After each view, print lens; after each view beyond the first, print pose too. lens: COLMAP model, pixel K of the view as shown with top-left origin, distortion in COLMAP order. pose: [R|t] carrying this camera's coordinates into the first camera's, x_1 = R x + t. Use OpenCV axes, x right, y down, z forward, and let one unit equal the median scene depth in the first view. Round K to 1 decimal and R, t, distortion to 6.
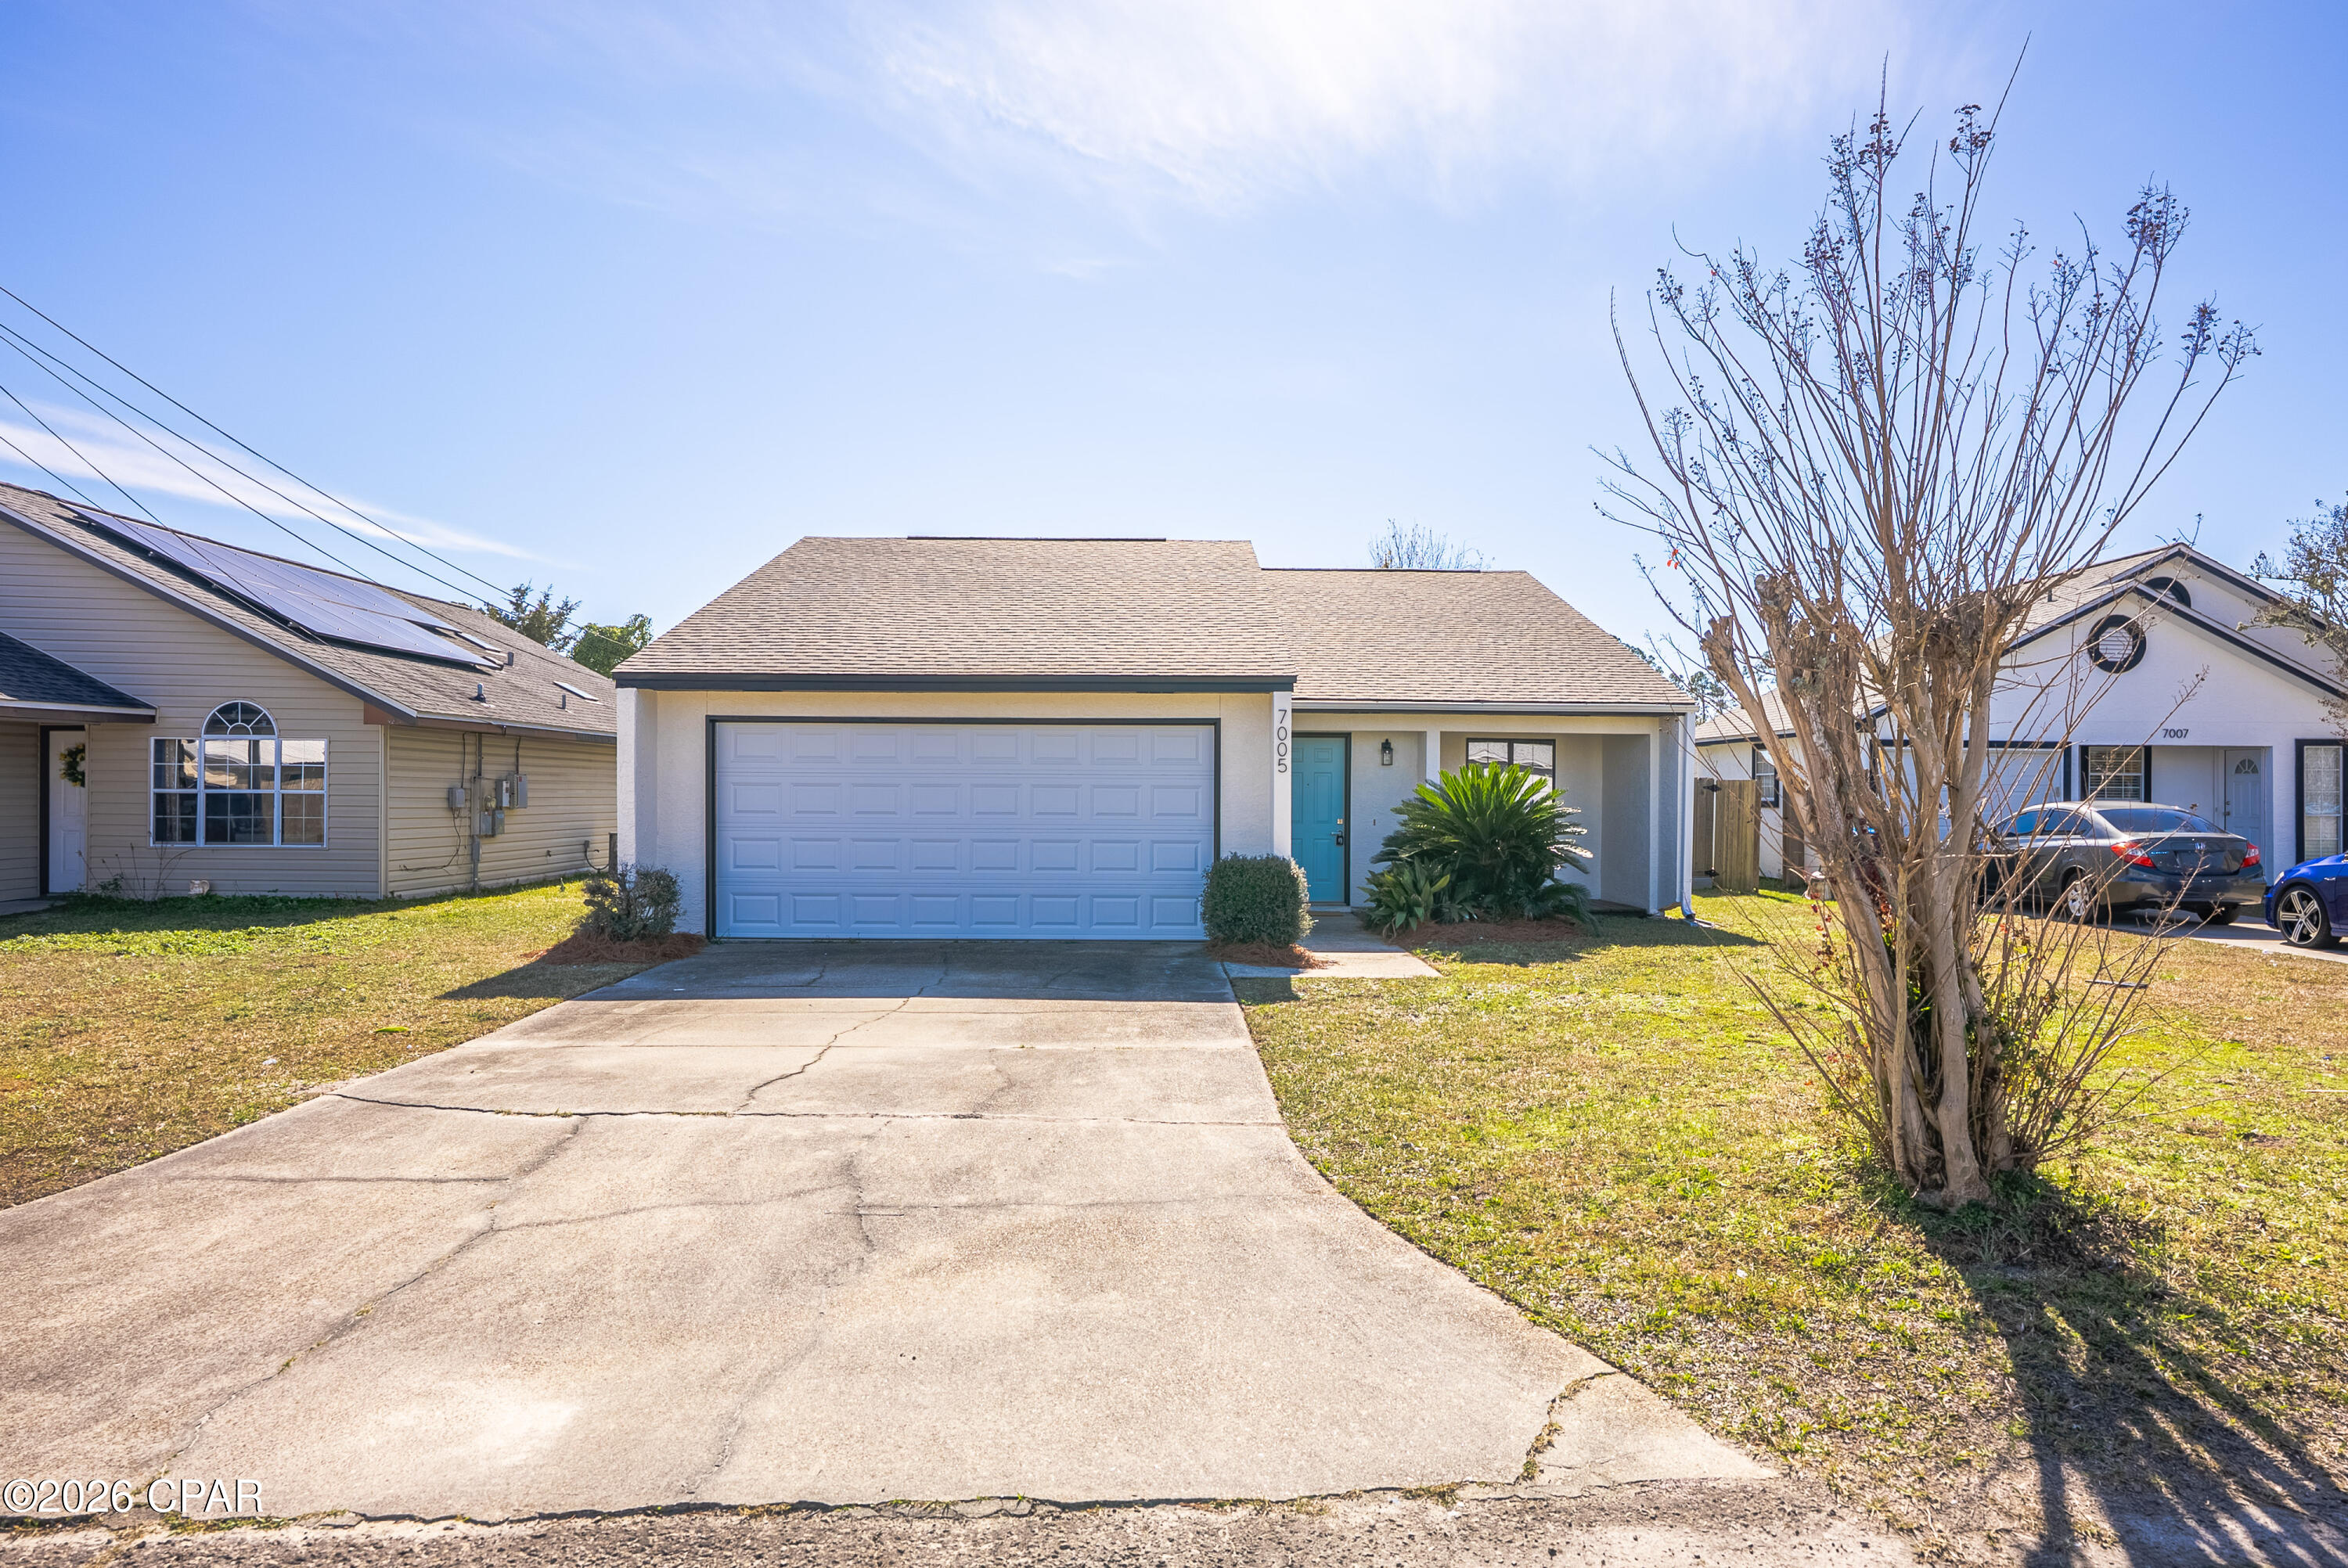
lens RADIAL K [[1591.0, 0, 1179.4], [0, 1591.0, 784.3], [0, 0, 1]] dist [-0.005629, -0.000214]
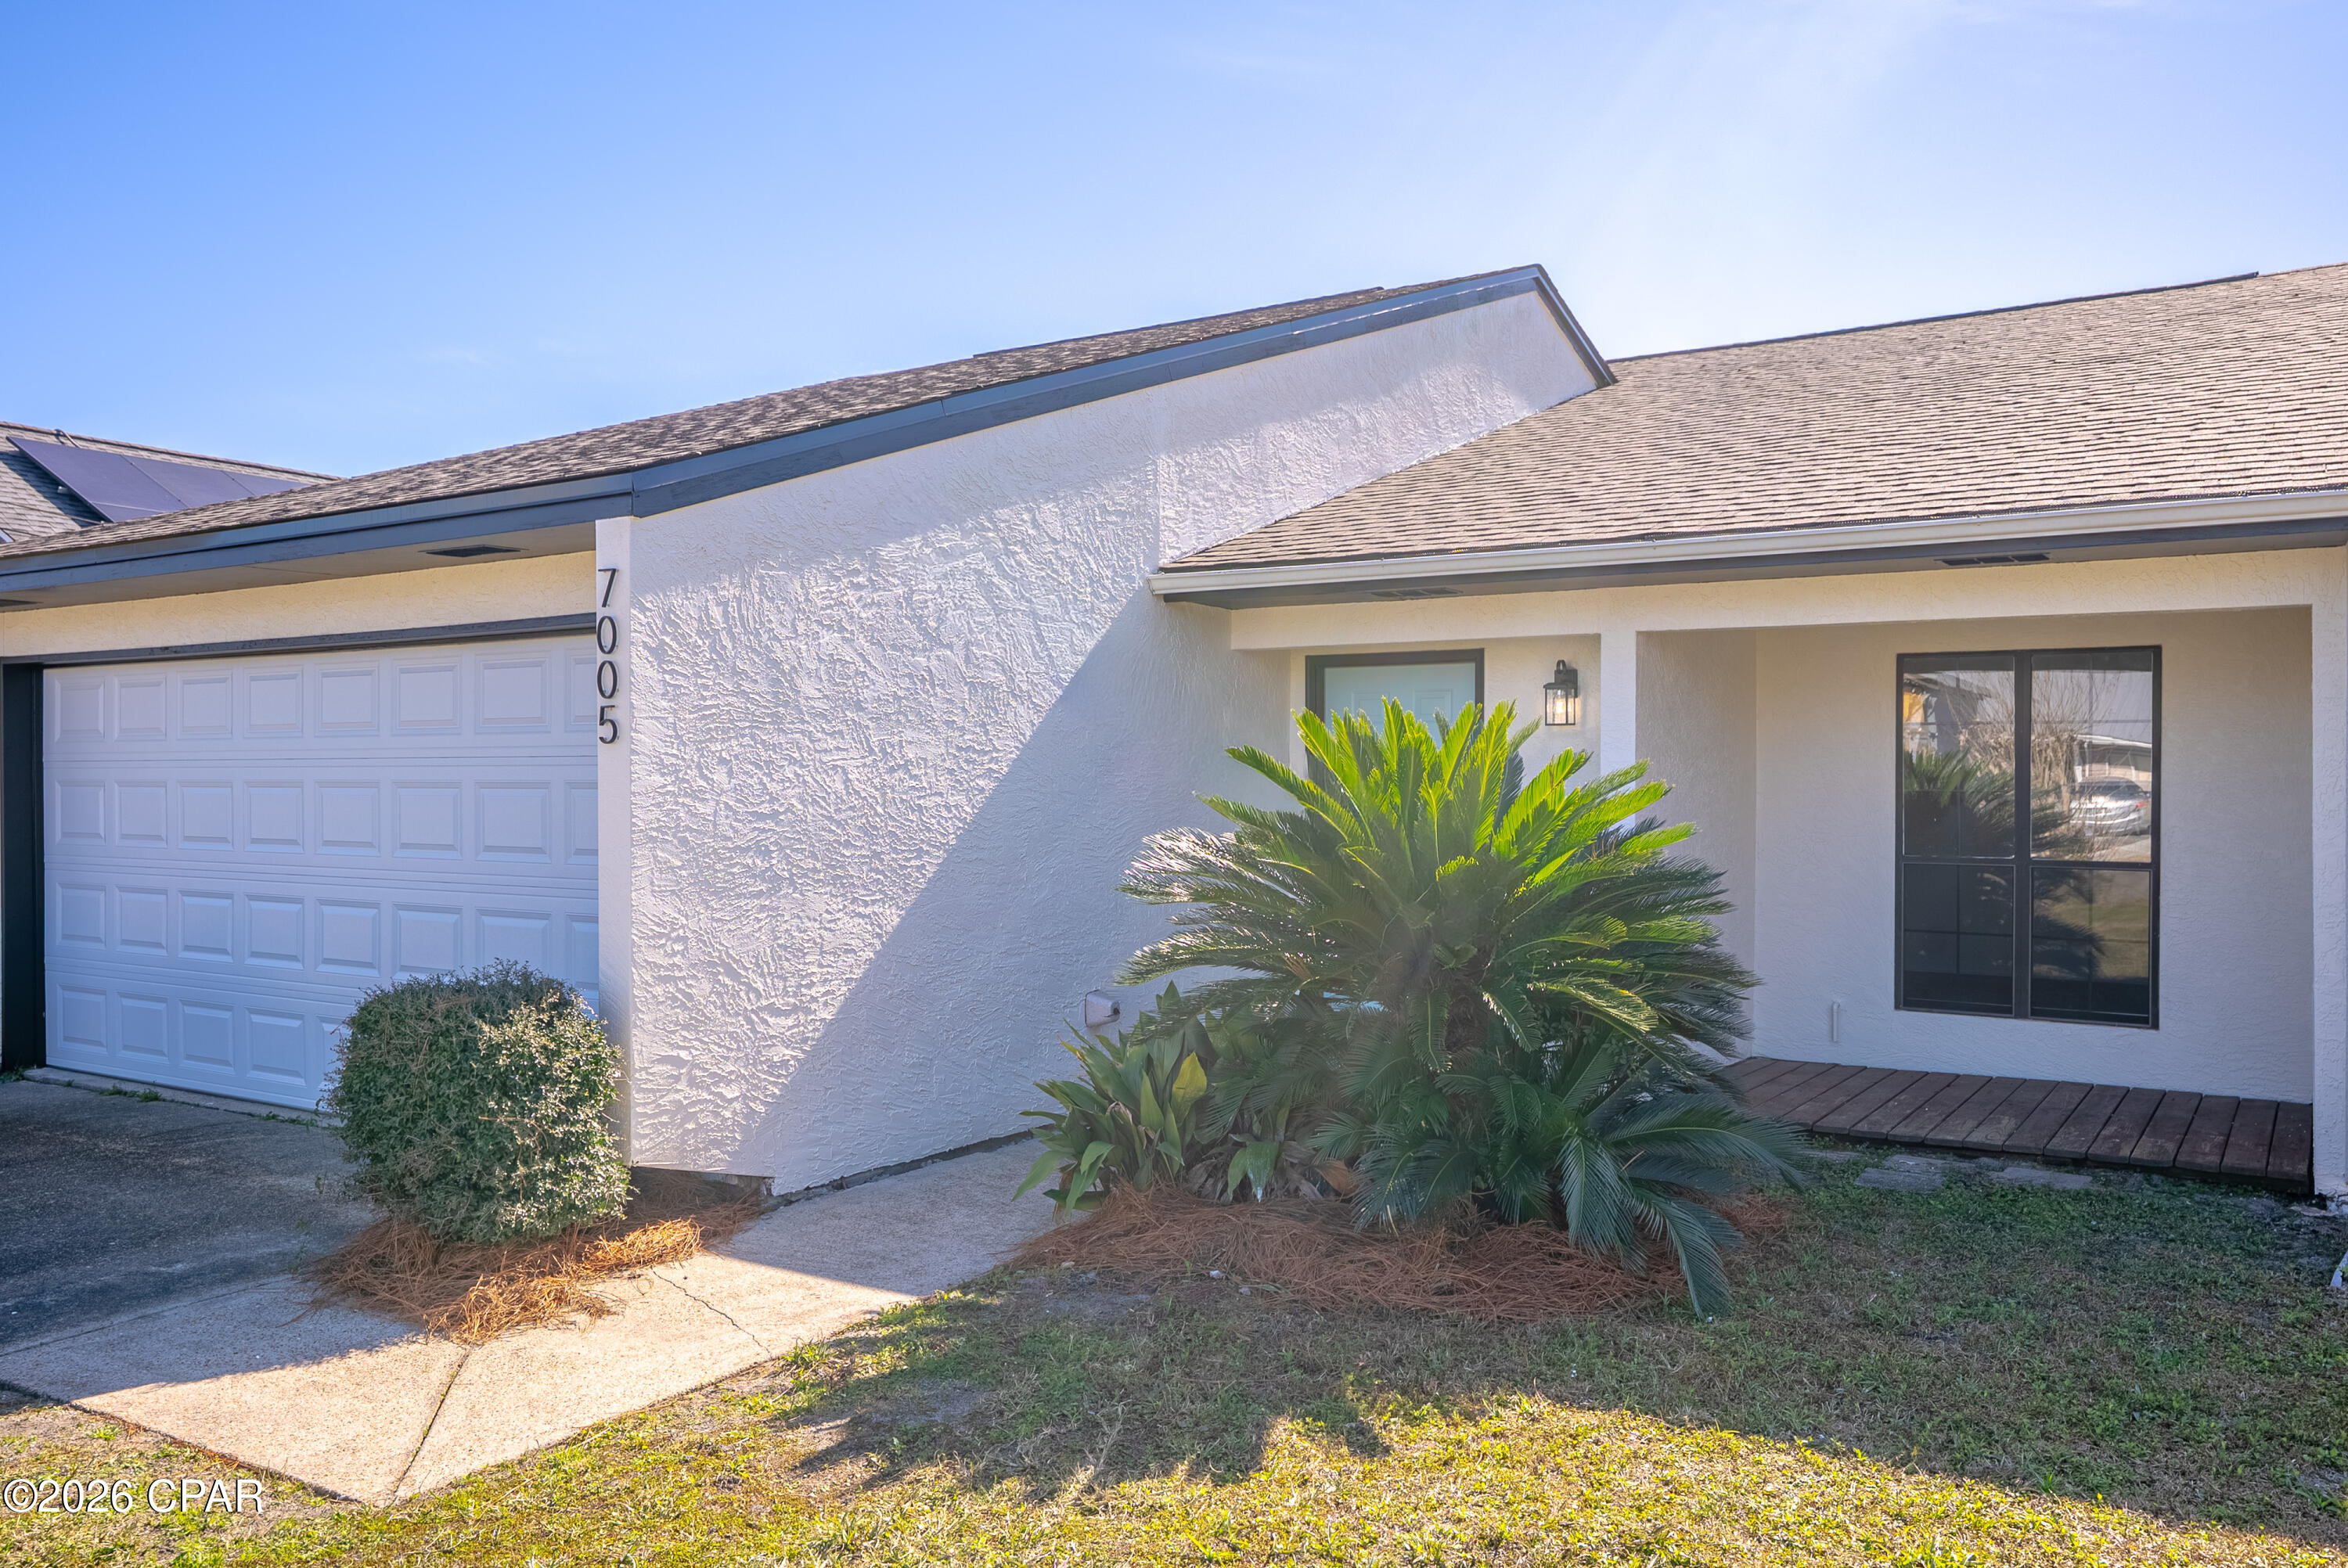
lens RADIAL K [[1884.4, 0, 1259.4], [0, 1884.4, 790.6], [0, 0, 1]] dist [-0.000846, 0.273875]
pose [[0.836847, -0.002884, -0.547429, 0.399353], [0.006598, 0.999967, 0.004818, 0.001630], [0.547397, -0.007644, 0.836838, 0.699720]]
